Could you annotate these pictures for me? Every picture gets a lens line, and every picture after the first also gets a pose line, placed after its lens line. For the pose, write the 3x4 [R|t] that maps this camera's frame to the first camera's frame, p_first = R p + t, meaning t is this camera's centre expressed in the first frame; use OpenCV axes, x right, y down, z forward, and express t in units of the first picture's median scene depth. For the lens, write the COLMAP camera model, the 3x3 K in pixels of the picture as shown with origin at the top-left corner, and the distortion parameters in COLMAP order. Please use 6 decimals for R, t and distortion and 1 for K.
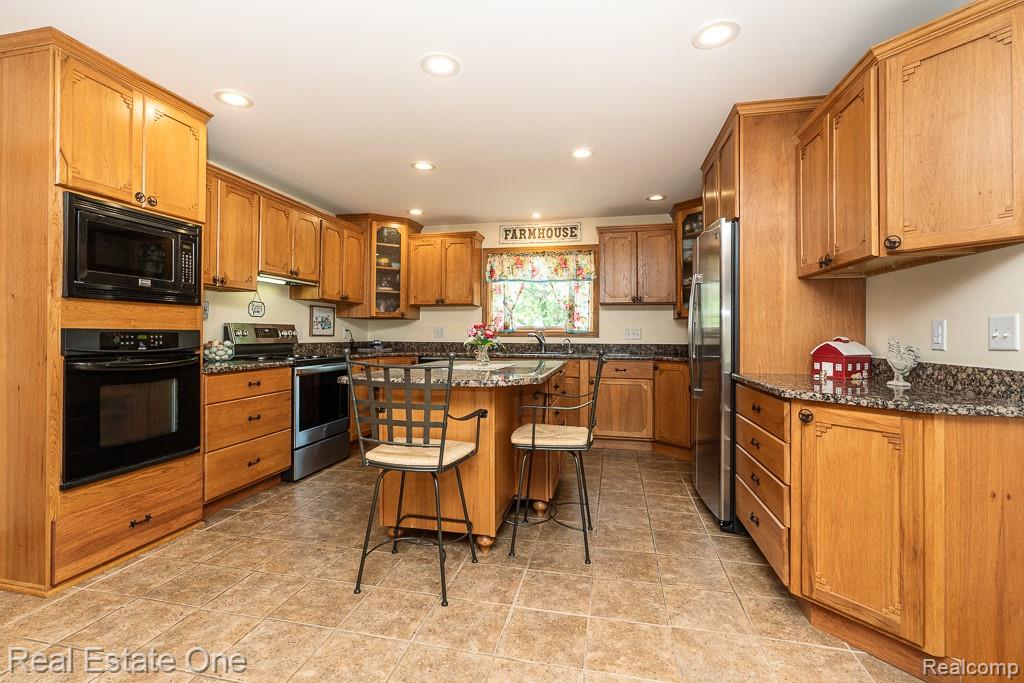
lens RADIAL K [[470.0, 0, 507.3], [0, 470.0, 323.4], [0, 0, 1]] dist [0.001141, 0.000671]
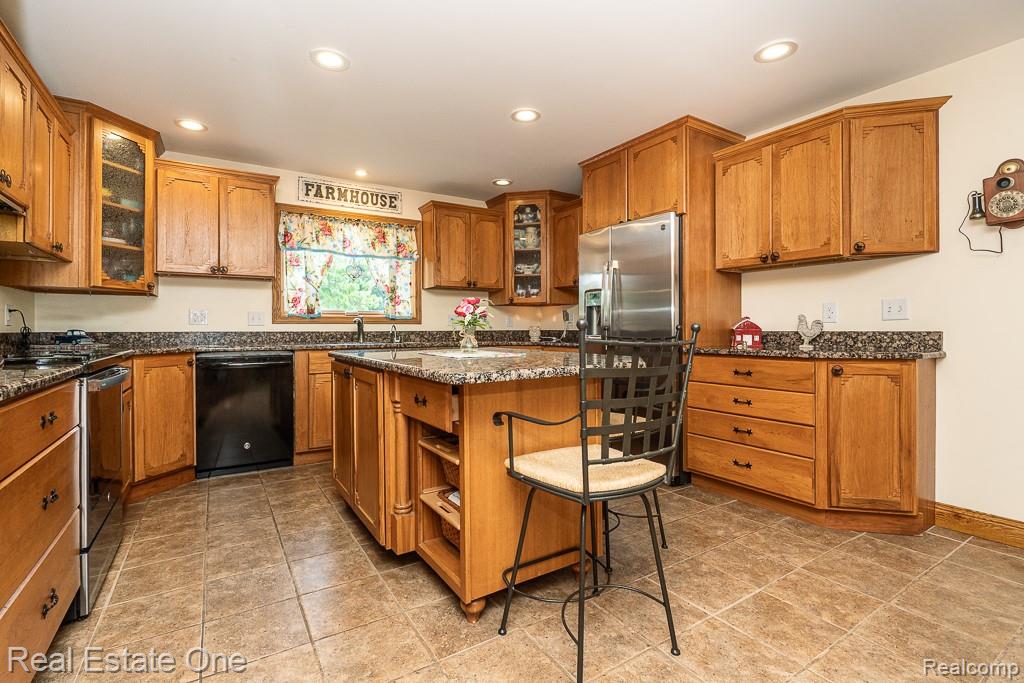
lens RADIAL K [[468.2, 0, 503.7], [0, 468.2, 325.1], [0, 0, 1]] dist [-0.004420, 0.000000]
pose [[0.712503, -0.000694, 0.701669, -0.363602], [-0.008411, 0.999919, 0.009531, 0.024646], [-0.701619, -0.012693, 0.712440, 0.277061]]
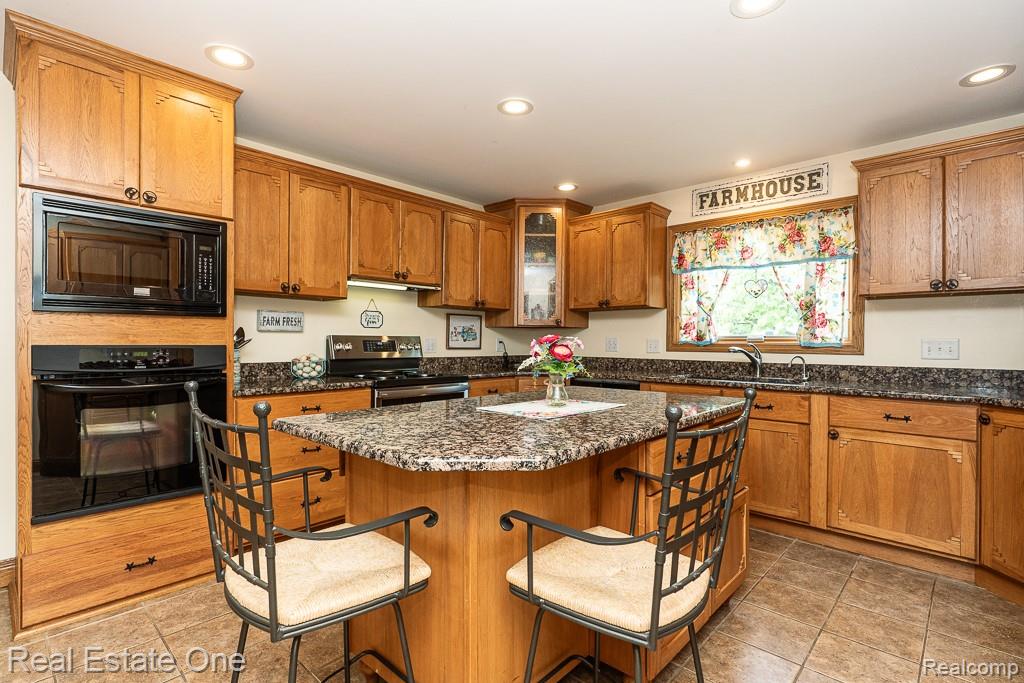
lens RADIAL K [[489.1, 0, 512.6], [0, 489.1, 339.2], [0, 0, 1]] dist [-0.001951, 0.000475]
pose [[0.861568, -0.001490, -0.507640, 0.143036], [0.009467, 0.999869, 0.013133, -0.002065], [0.507554, -0.016121, 0.861469, 0.292514]]
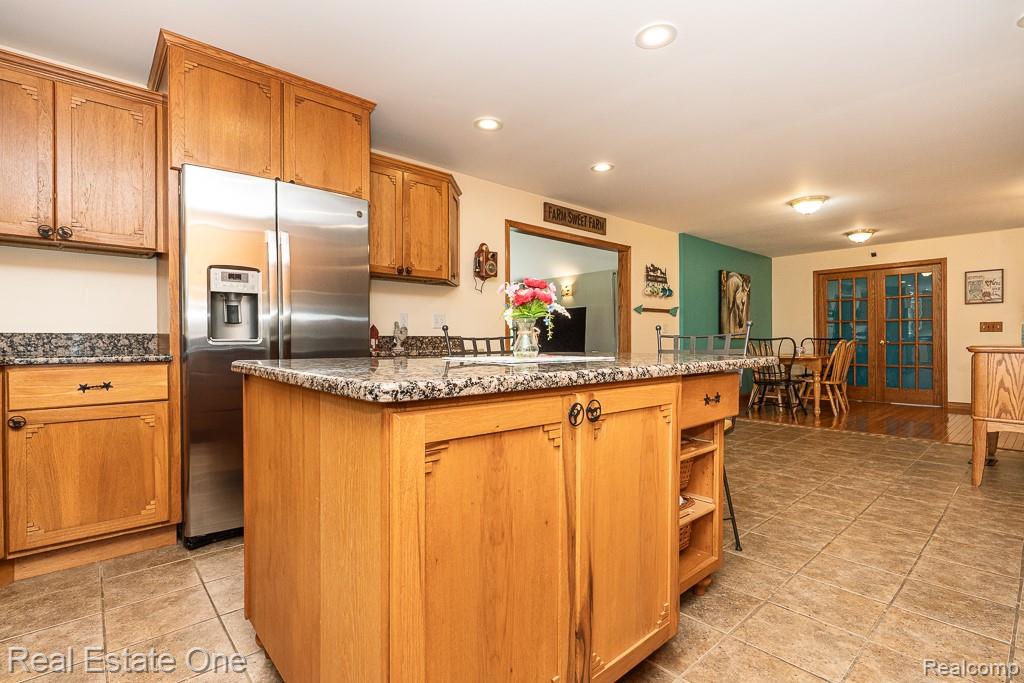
lens RADIAL K [[481.3, 0, 512.0], [0, 481.3, 341.5], [0, 0, 1]] dist [-0.000758, 0.000196]
pose [[-0.813075, -0.001075, 0.582158, -0.235135], [-0.008330, 0.999917, -0.009788, 0.050718], [-0.582099, -0.012808, -0.813017, 0.962610]]
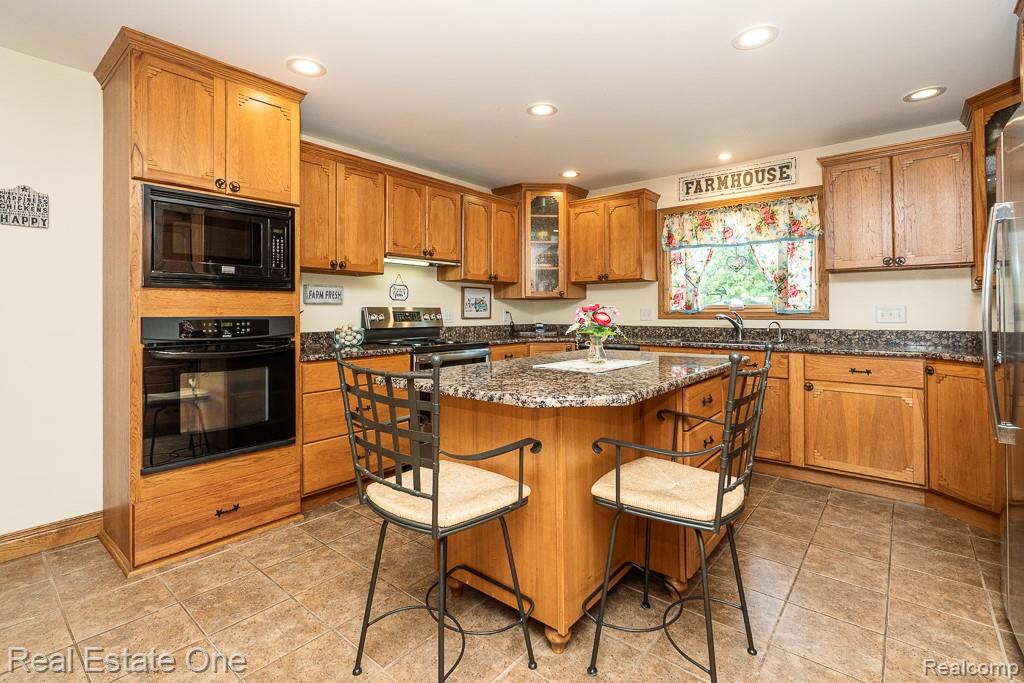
lens RADIAL K [[471.7, 0, 512.8], [0, 471.7, 301.8], [0, 0, 1]] dist [-0.003233, 0.000110]
pose [[0.890526, -0.017435, -0.454597, 0.108682], [0.017272, 0.999841, -0.004513, -0.001916], [0.454603, -0.003833, 0.890686, 0.199921]]
